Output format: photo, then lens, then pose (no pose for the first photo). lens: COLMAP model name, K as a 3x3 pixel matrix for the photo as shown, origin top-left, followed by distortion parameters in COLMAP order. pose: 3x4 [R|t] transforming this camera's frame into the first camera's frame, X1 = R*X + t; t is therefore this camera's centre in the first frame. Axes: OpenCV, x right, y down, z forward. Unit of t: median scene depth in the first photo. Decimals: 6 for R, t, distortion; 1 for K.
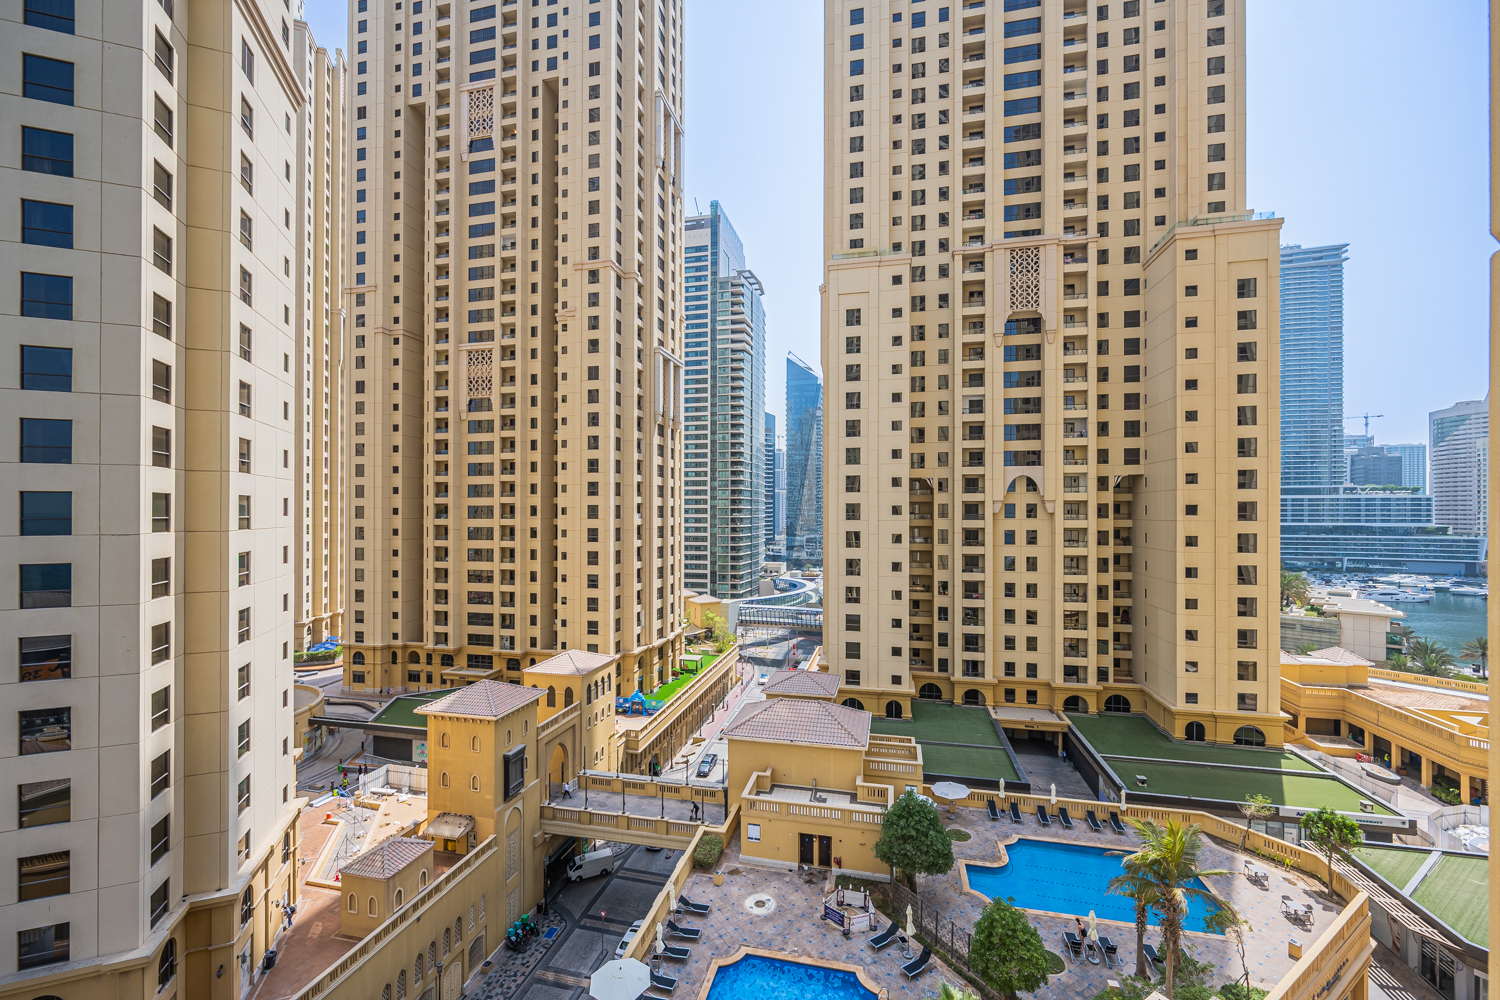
lens RADIAL K [[584.4, 0, 751.7], [0, 584.4, 518.4], [0, 0, 1]] dist [-0.000605, -0.000327]
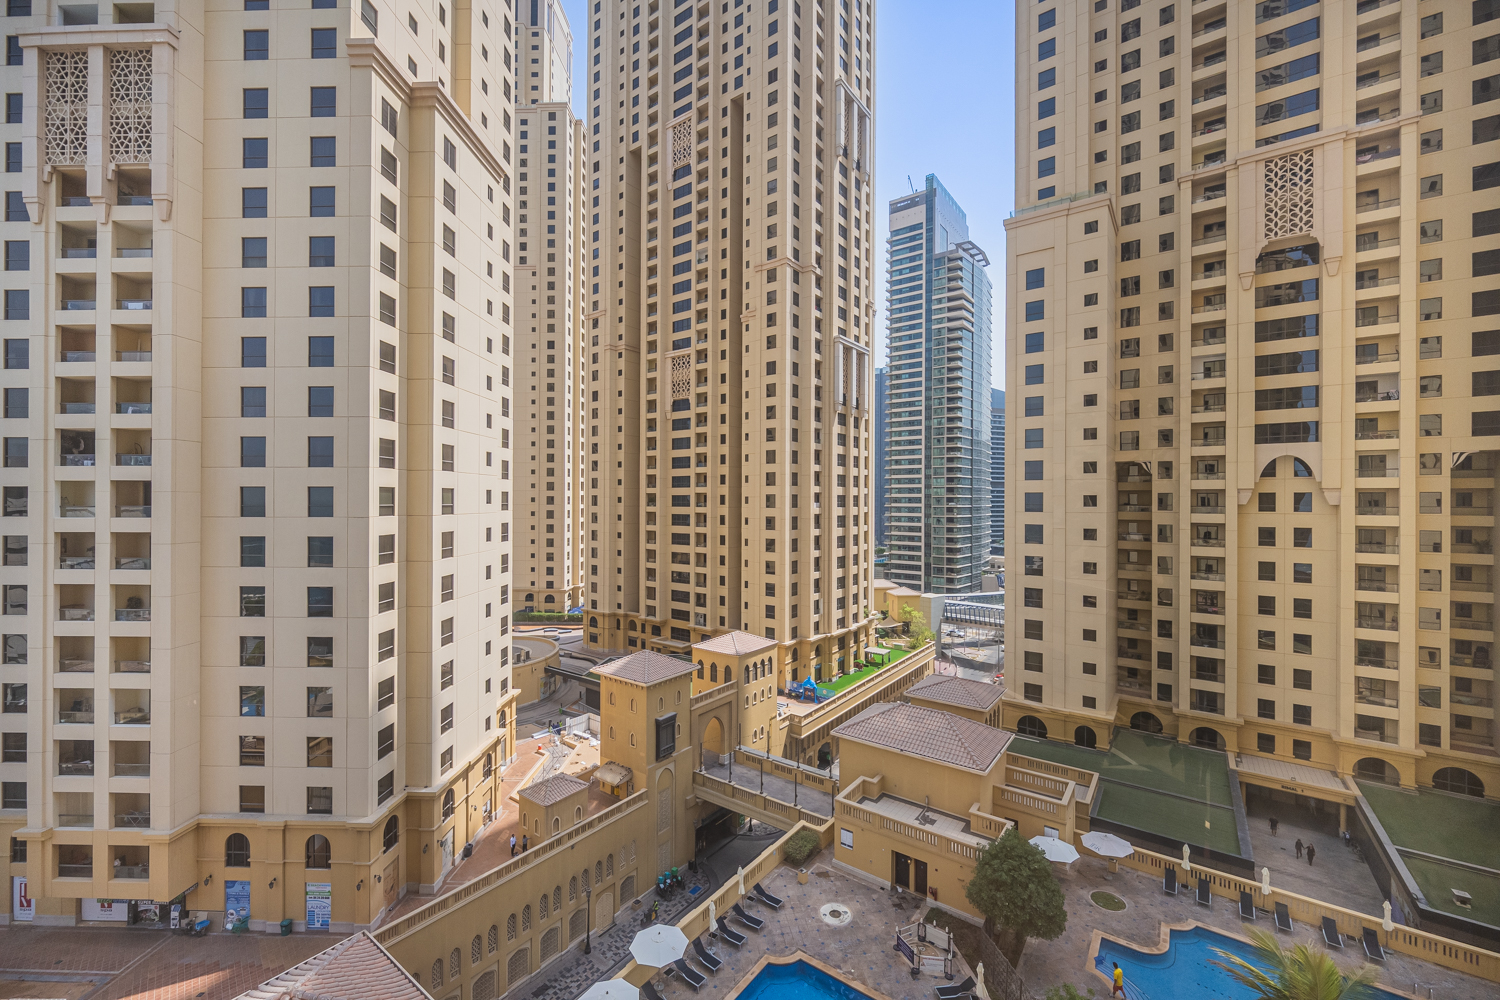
lens RADIAL K [[582.4, 0, 746.1], [0, 582.4, 507.0], [0, 0, 1]] dist [-0.000538, -0.000359]
pose [[0.919393, 0.008069, -0.393258, 0.114161], [-0.008007, 0.999966, 0.001798, -0.002367], [0.393260, 0.001496, 0.919426, 0.030753]]
